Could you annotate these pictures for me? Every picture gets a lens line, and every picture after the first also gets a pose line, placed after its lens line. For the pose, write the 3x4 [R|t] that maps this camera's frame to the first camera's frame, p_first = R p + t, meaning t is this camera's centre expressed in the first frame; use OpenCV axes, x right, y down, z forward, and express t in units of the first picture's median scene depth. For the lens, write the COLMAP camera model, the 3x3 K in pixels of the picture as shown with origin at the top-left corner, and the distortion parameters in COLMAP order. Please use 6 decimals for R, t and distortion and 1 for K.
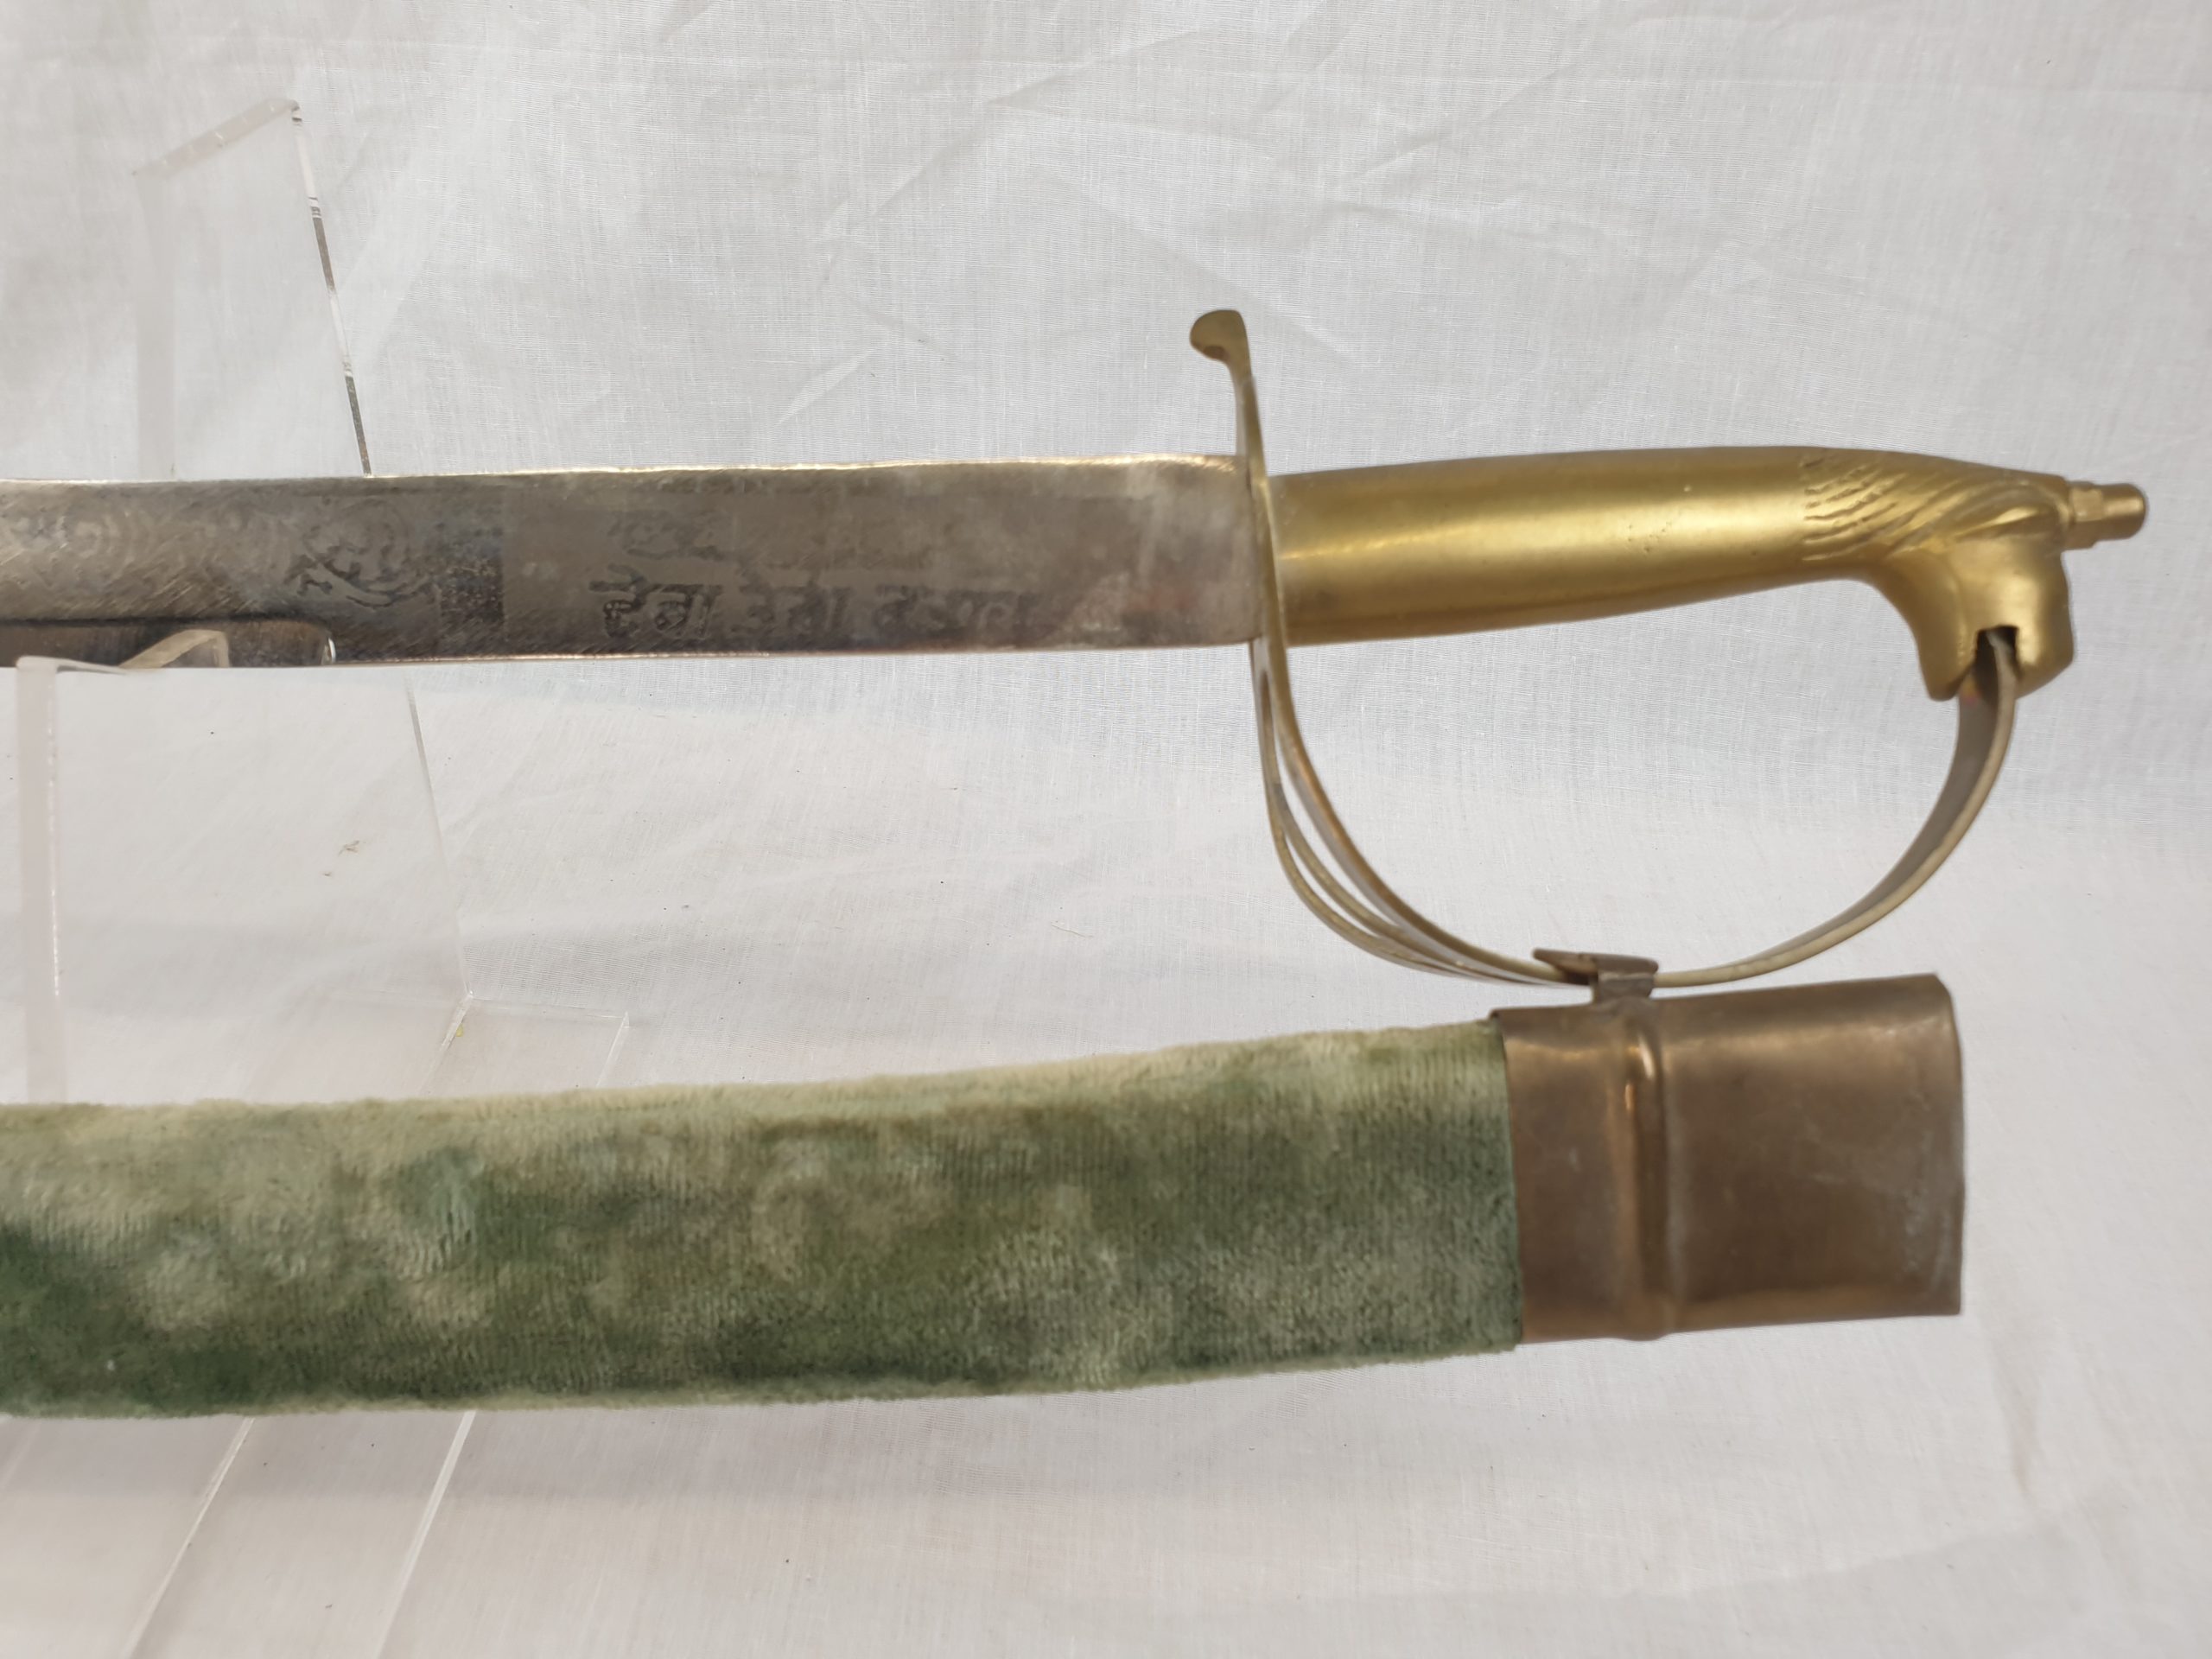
lens RADIAL K [[1753.9, 0, 1103.2], [0, 1753.9, 857.5], [0, 0, 1]] dist [-0.023325, 0.028205]
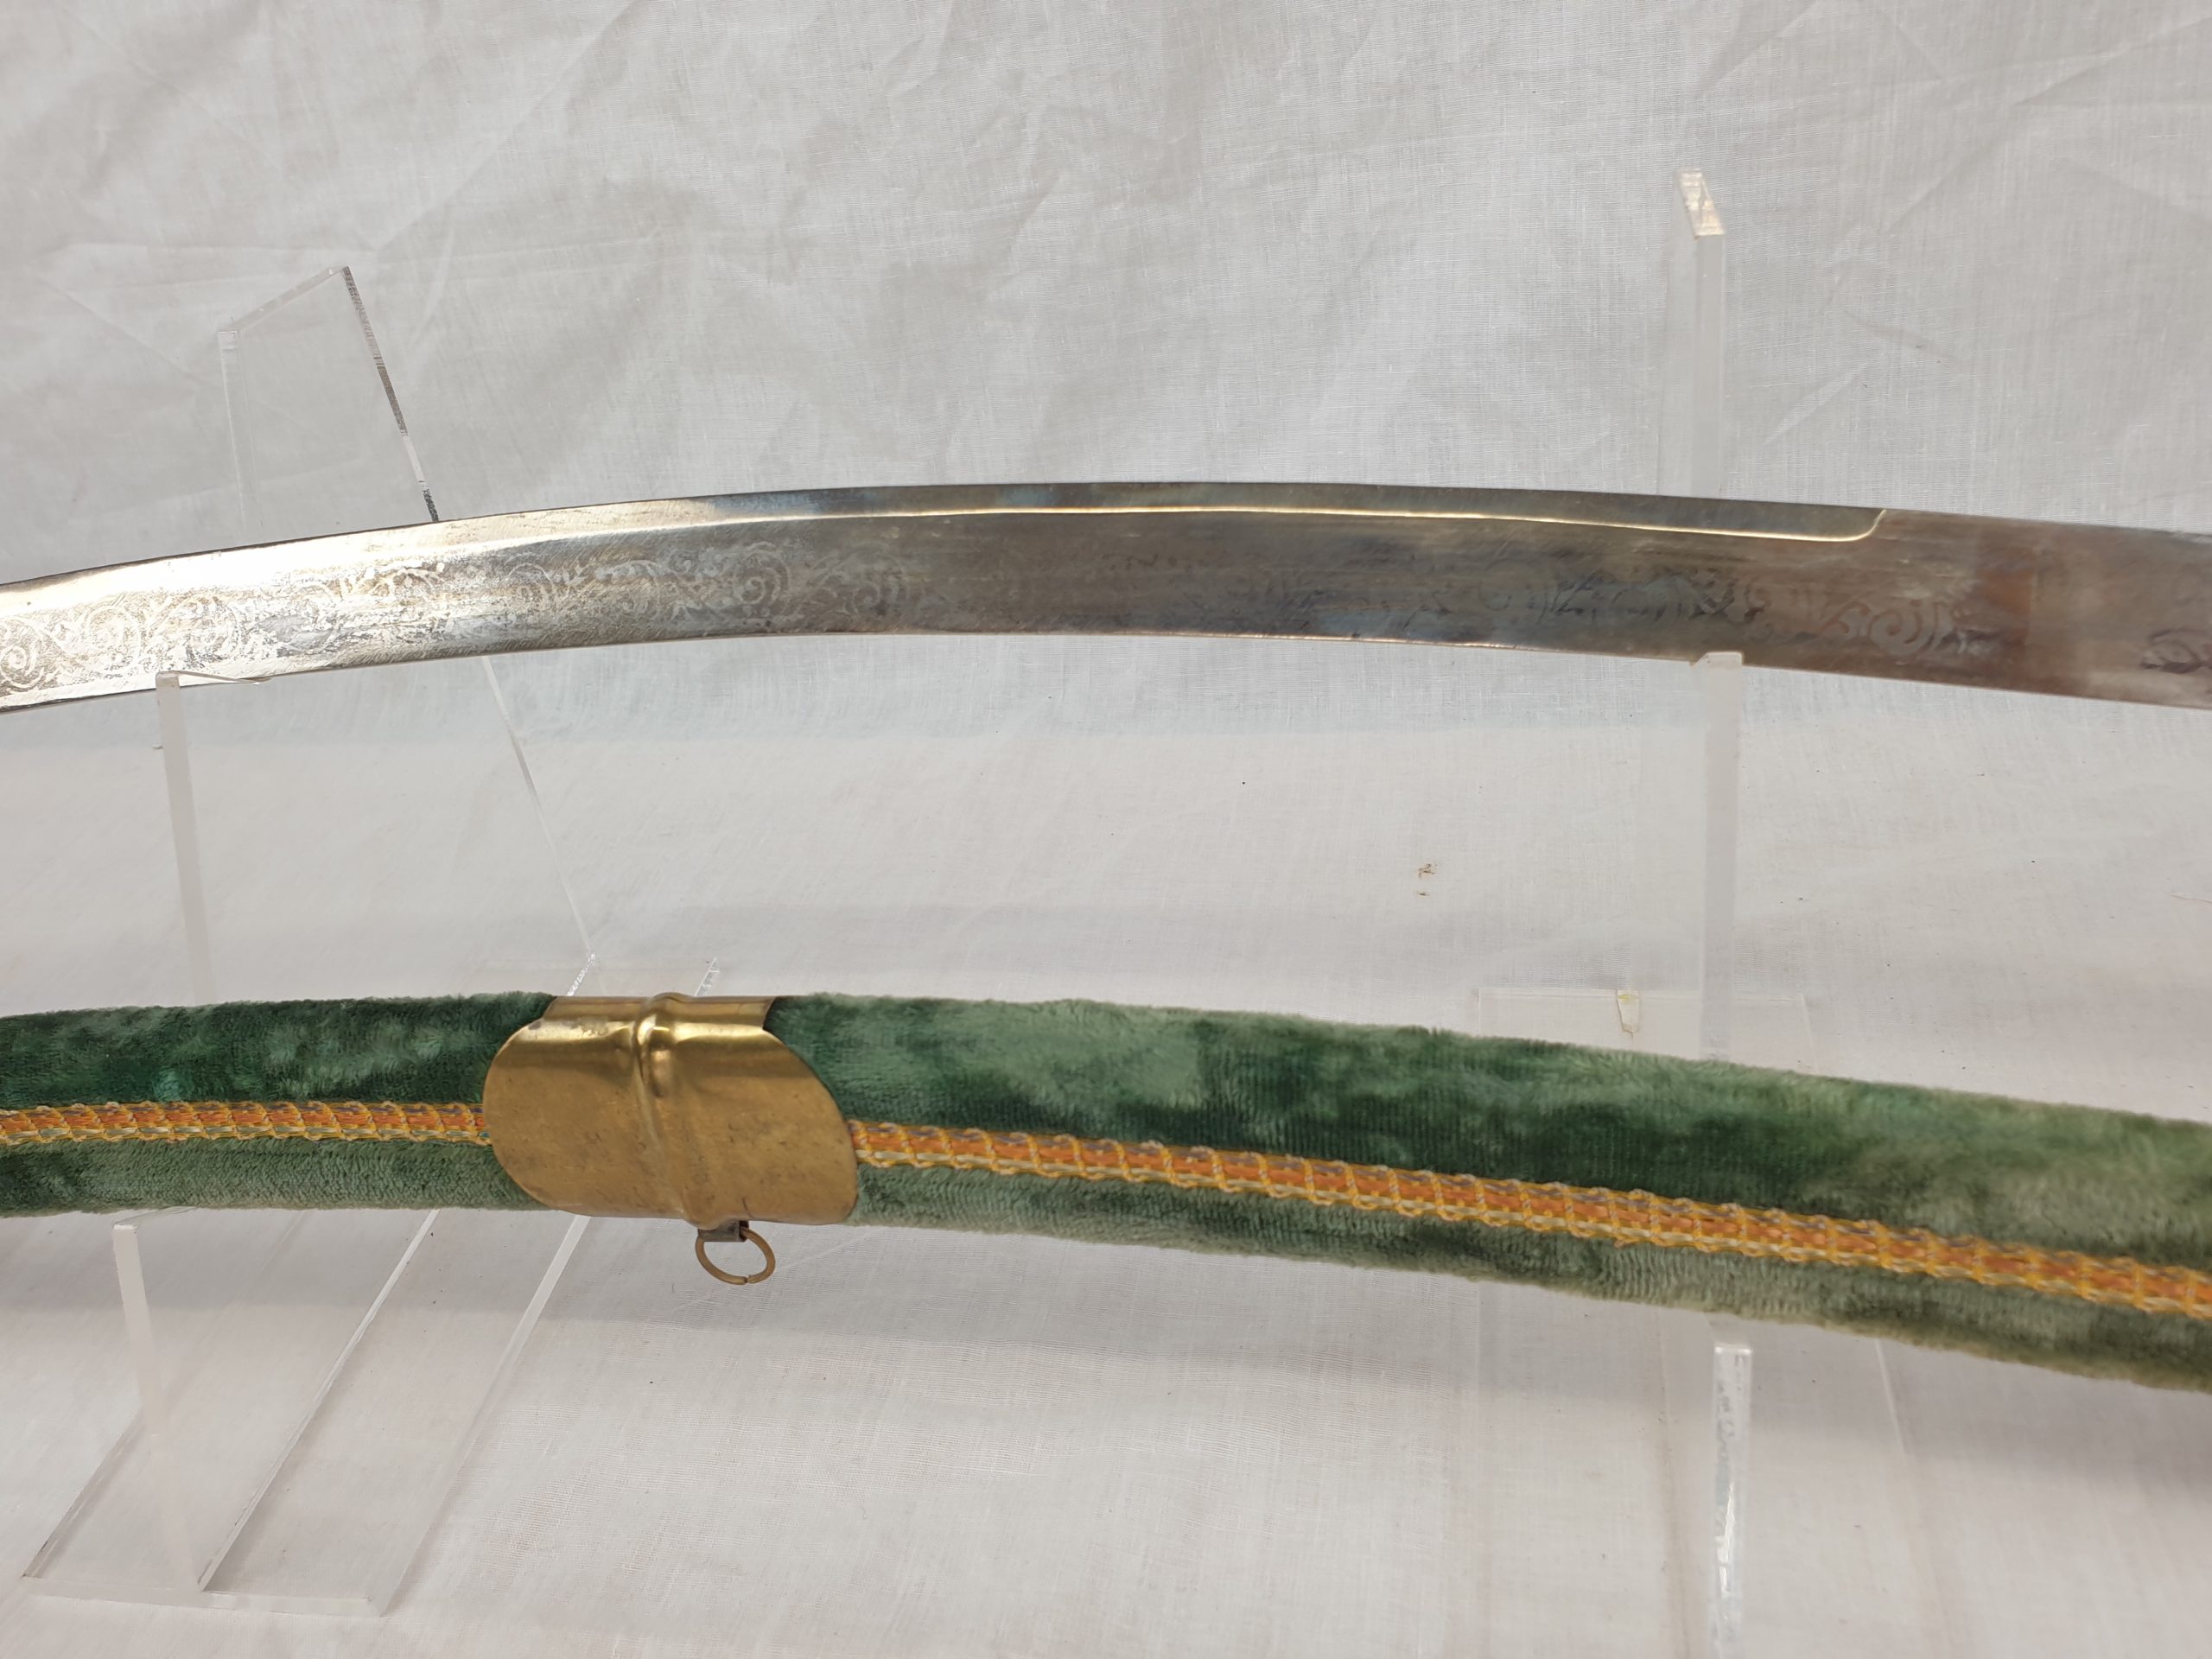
lens RADIAL K [[1753.9, 0, 1108.4], [0, 1753.9, 847.1], [0, 0, 1]] dist [-0.023325, 0.028205]
pose [[0.972843, -0.073801, -0.219387, -0.389271], [0.063032, 0.996456, -0.055697, 0.027686], [0.222720, 0.040356, 0.974047, -0.104259]]
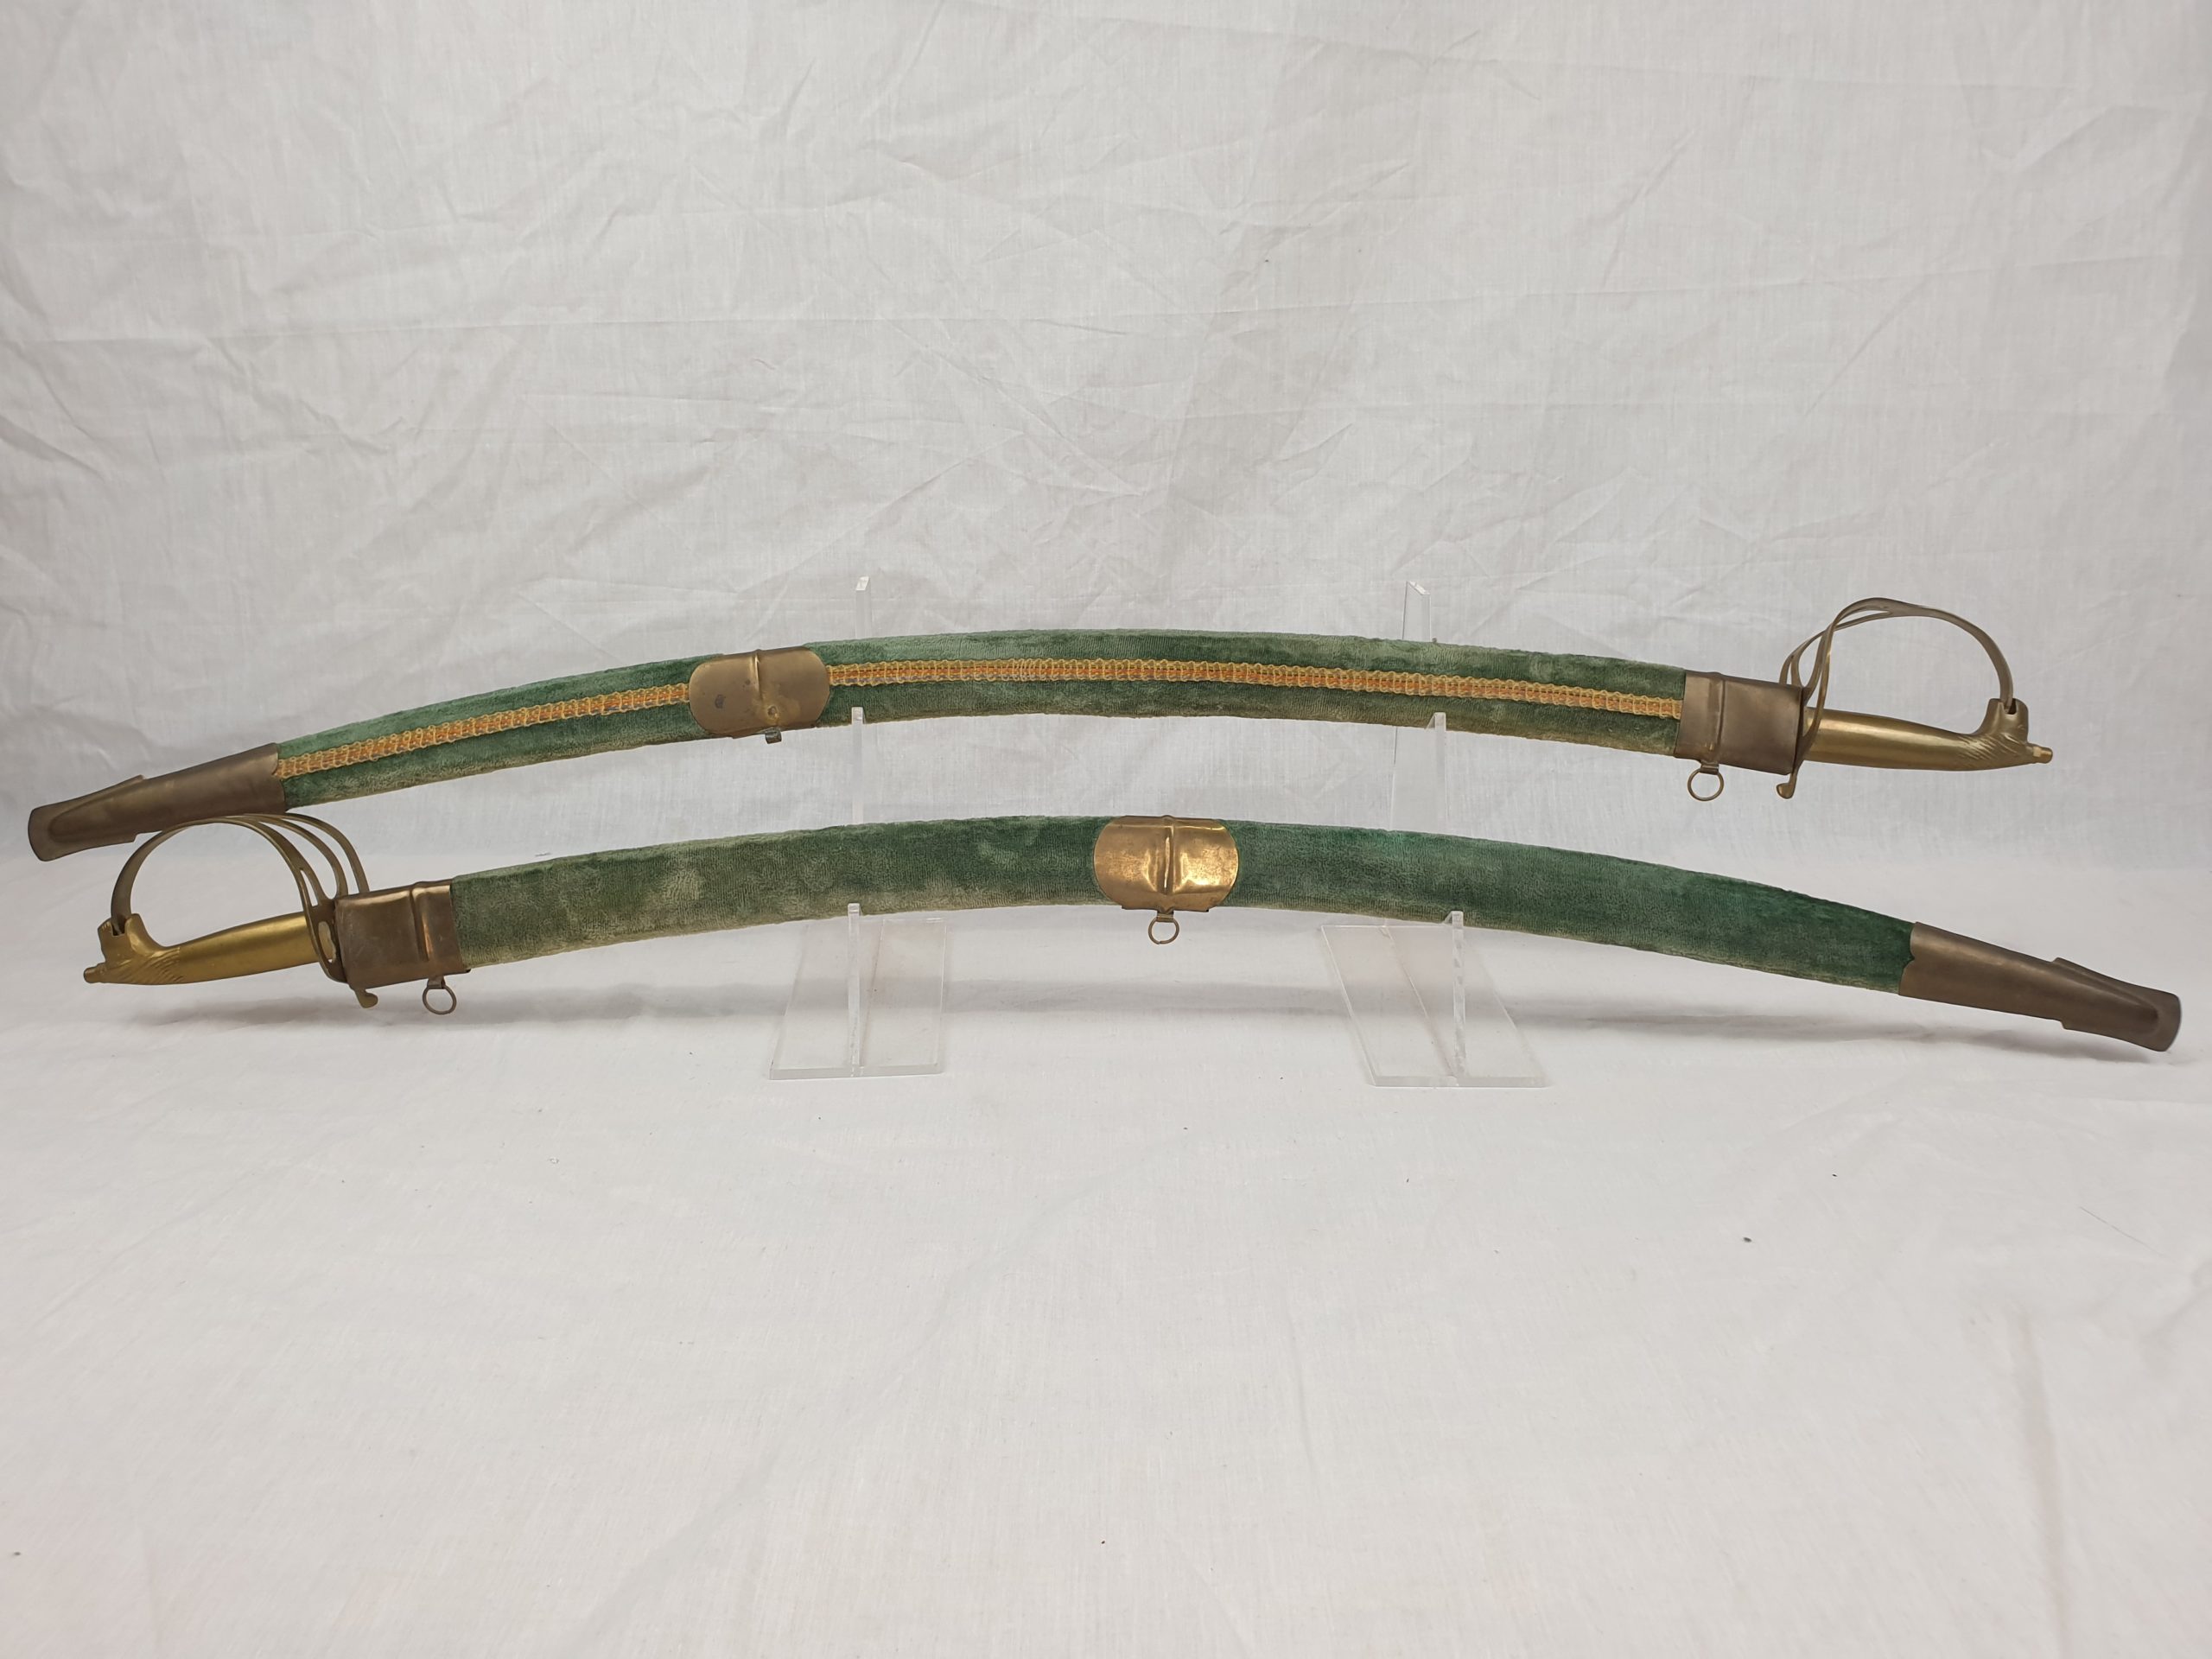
lens RADIAL K [[1753.9, 0, 1083.0], [0, 1753.9, 858.9], [0, 0, 1]] dist [-0.023325, 0.028205]
pose [[0.996866, -0.074199, 0.027431, -0.769828], [0.079052, 0.947311, -0.310406, 0.647183], [-0.002954, 0.311602, 0.950208, -1.228448]]
